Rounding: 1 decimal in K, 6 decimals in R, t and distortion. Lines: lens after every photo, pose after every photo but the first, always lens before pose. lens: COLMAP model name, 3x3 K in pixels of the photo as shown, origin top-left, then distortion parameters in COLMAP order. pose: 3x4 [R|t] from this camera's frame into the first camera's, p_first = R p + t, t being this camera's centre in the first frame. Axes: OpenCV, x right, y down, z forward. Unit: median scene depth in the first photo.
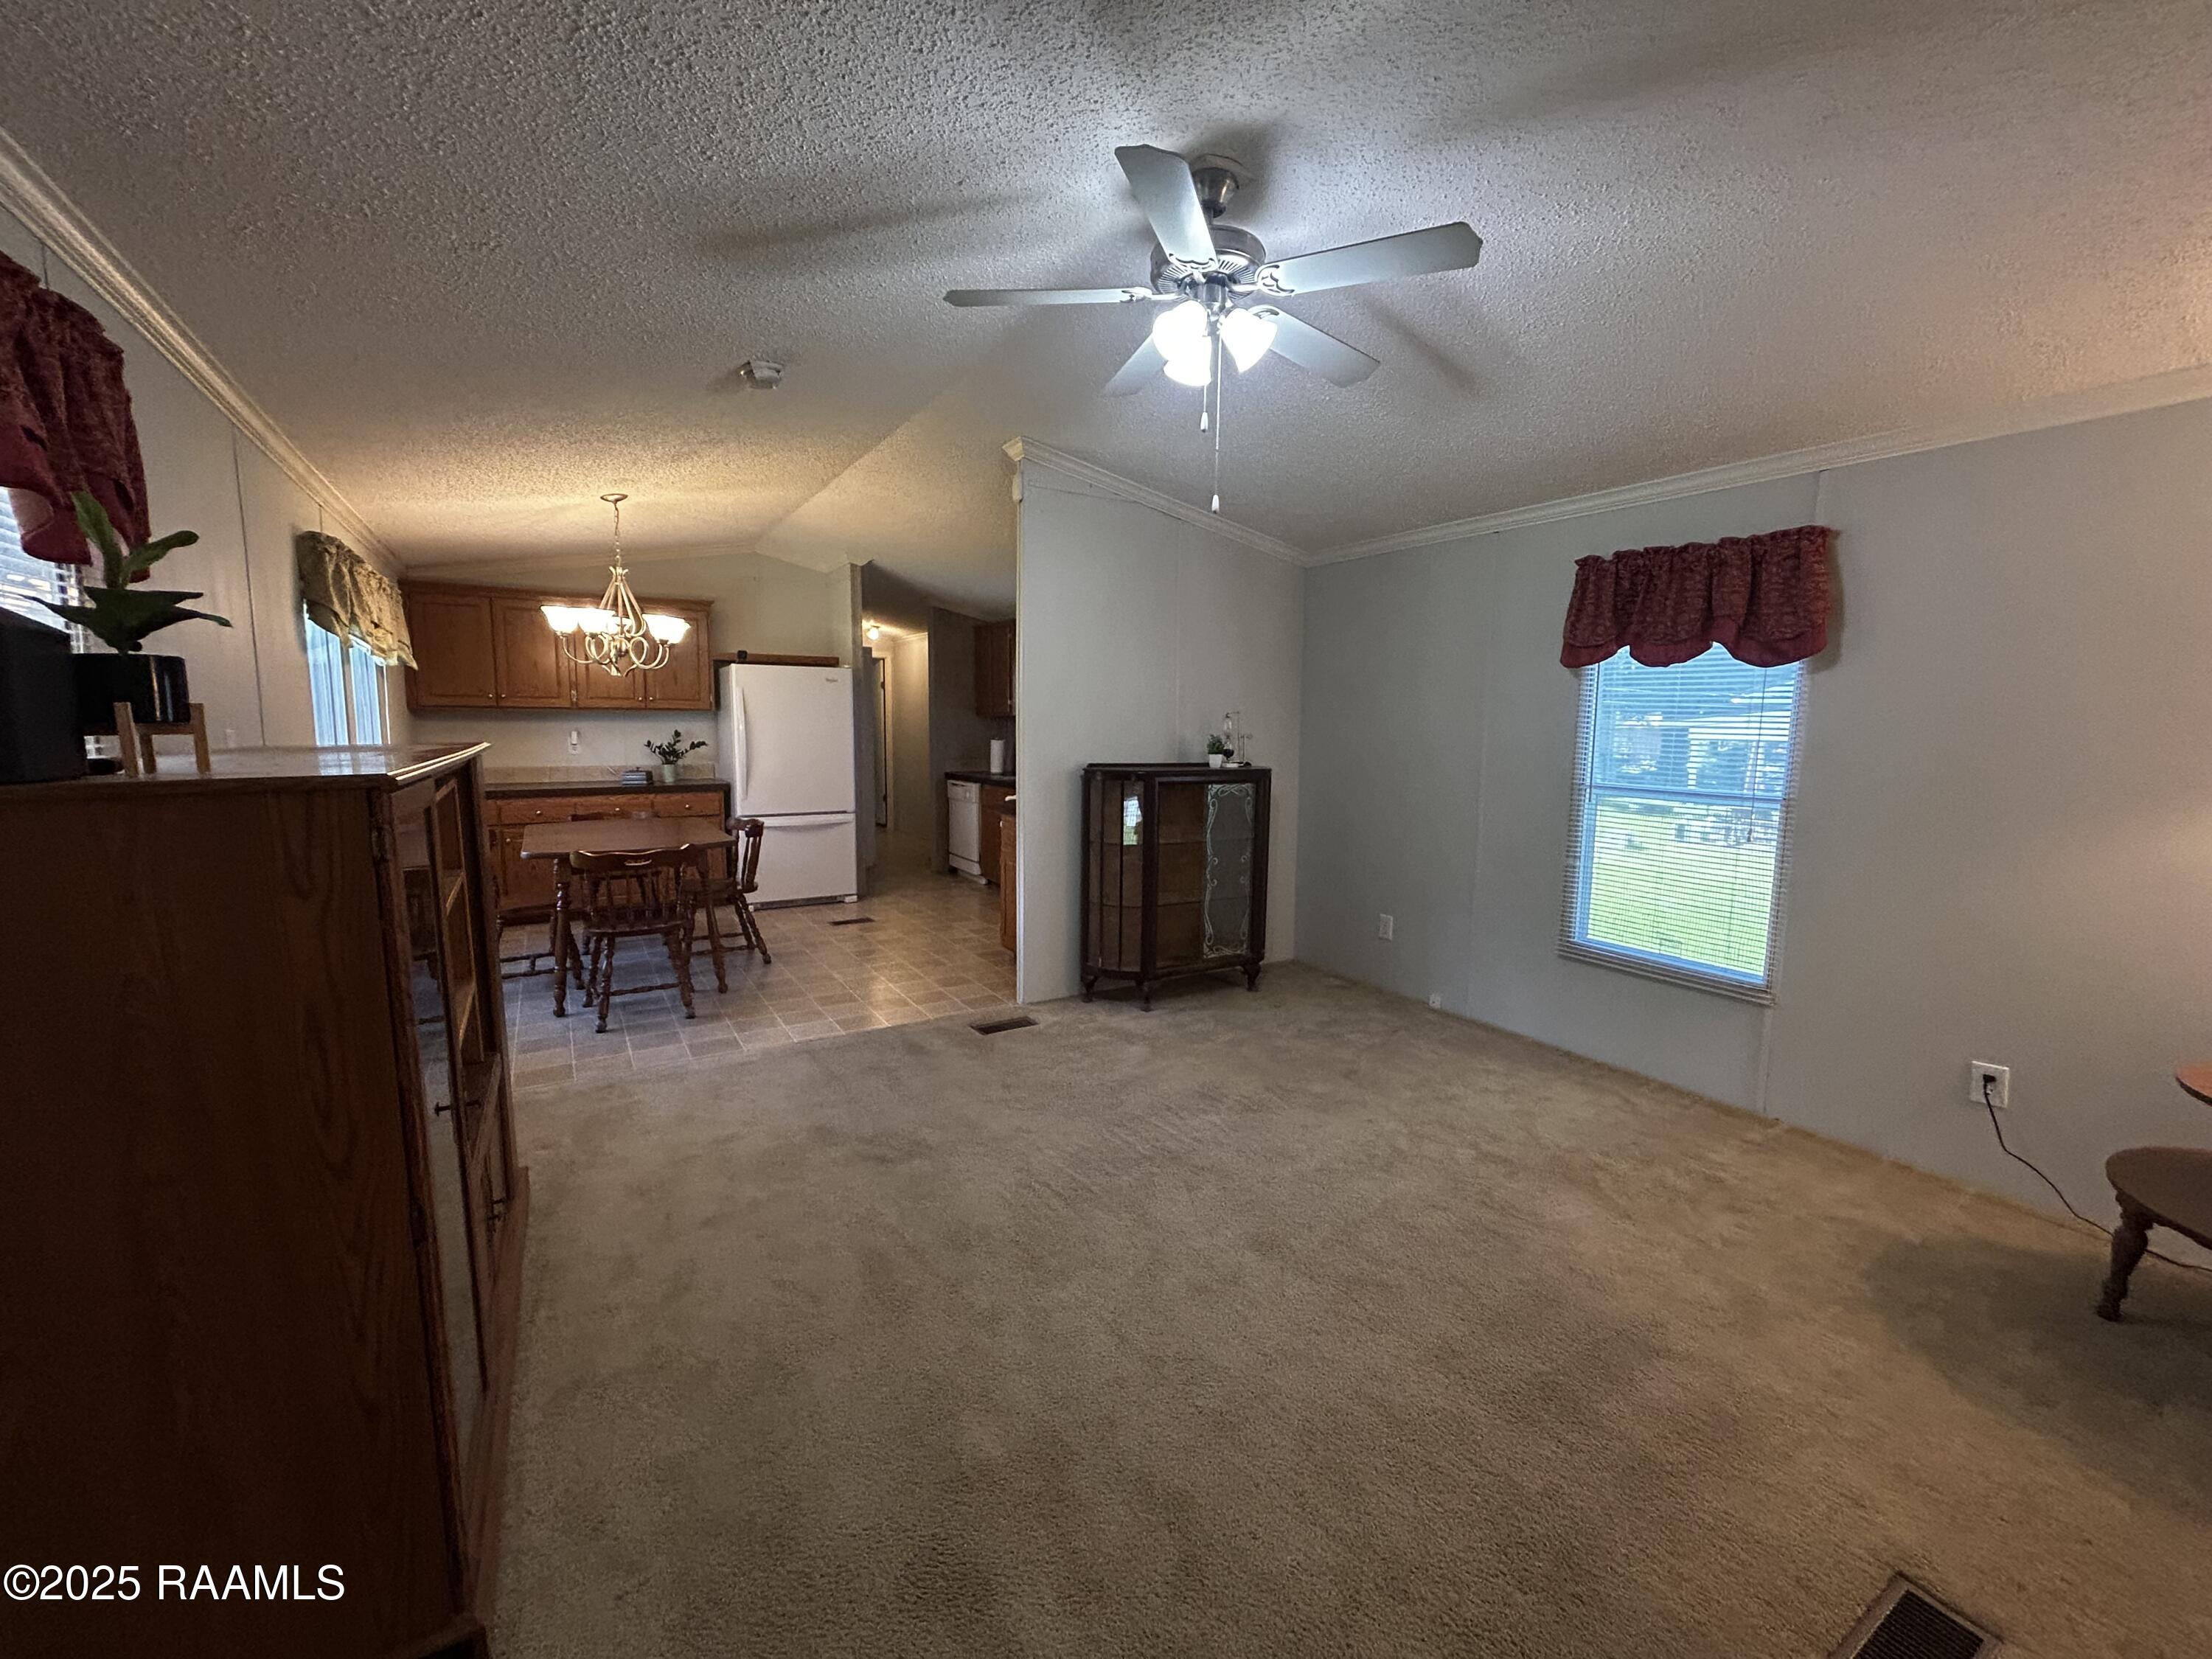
lens RADIAL K [[893.8, 0, 1105.7], [0, 893.8, 834.7], [0, 0, 1]] dist [0.002665, 0.000019]
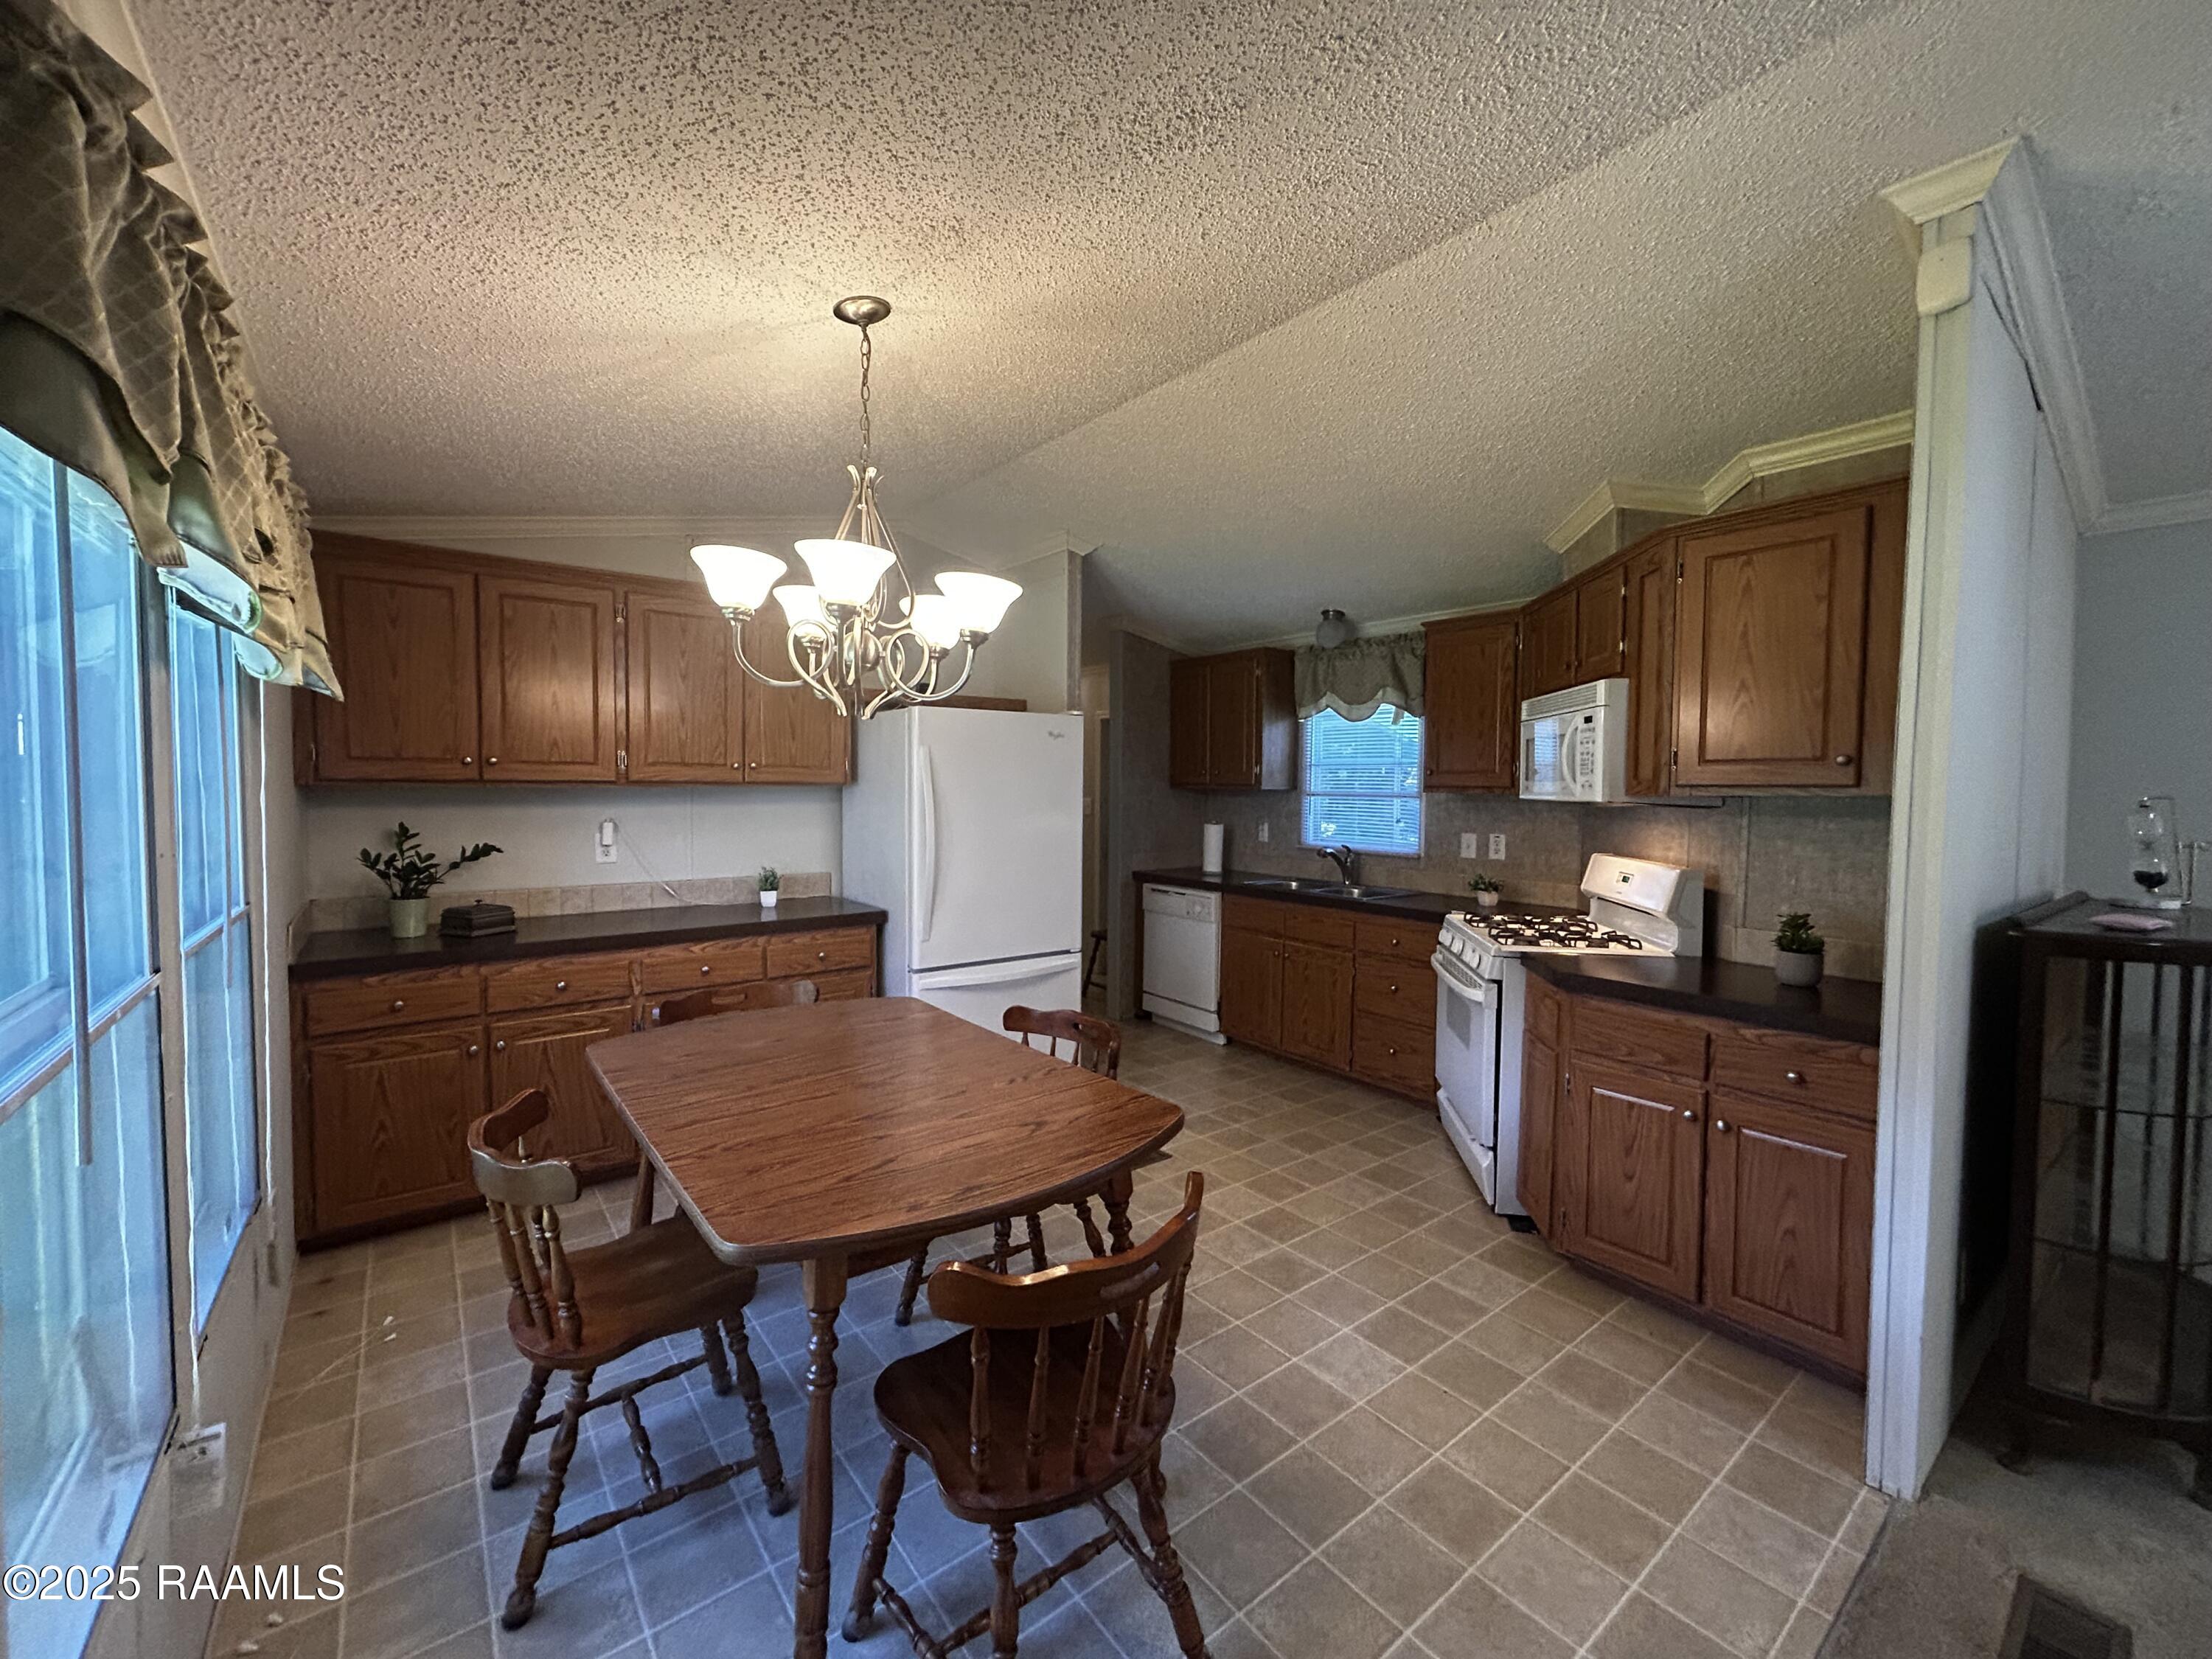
lens RADIAL K [[893.8, 0, 1105.6], [0, 893.8, 828.2], [0, 0, 1]] dist [0.002665, 0.000019]
pose [[0.994076, -0.007518, 0.108428, -0.345408], [0.015924, 0.996914, -0.076873, -0.064006], [-0.107515, 0.078145, 0.991128, 0.412018]]
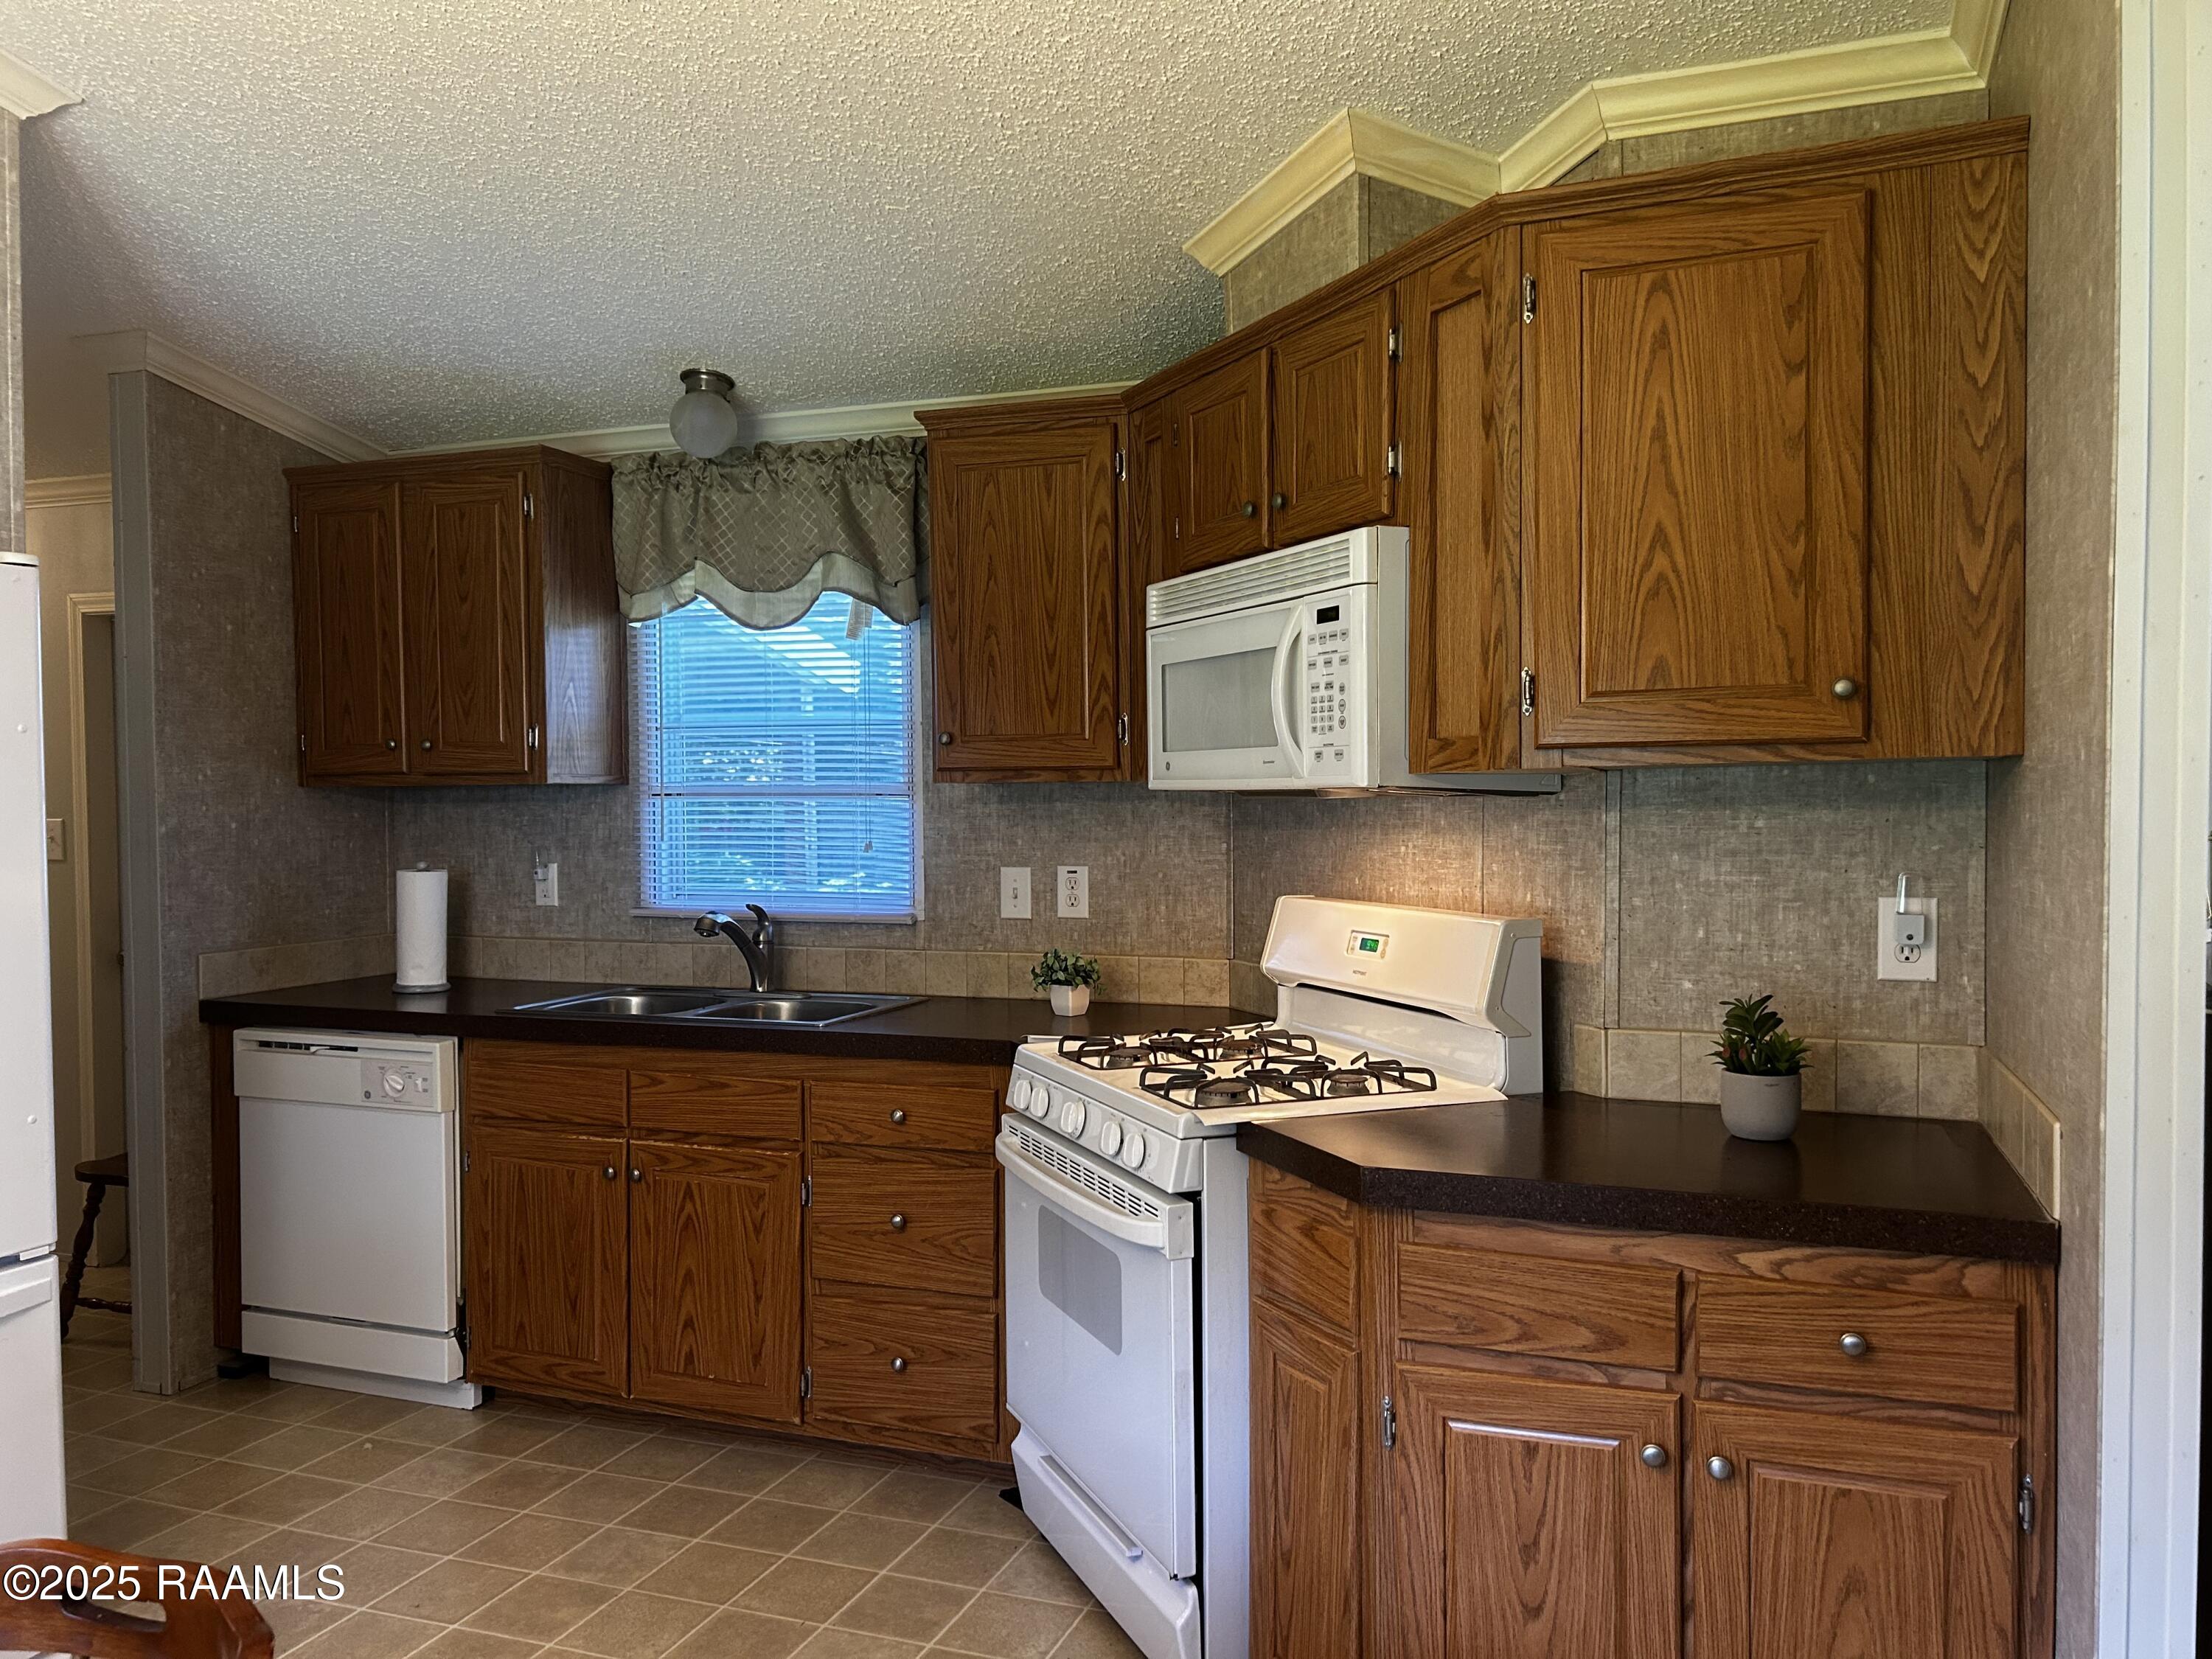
lens RADIAL K [[1653.1, 0, 1111.4], [0, 1653.1, 842.7], [0, 0, 1]] dist [0.047037, -0.041572]
pose [[0.789077, -0.035758, 0.613253, -0.338424], [0.093827, 0.993606, -0.062793, -0.075710], [-0.607087, 0.107088, 0.787387, 0.560367]]
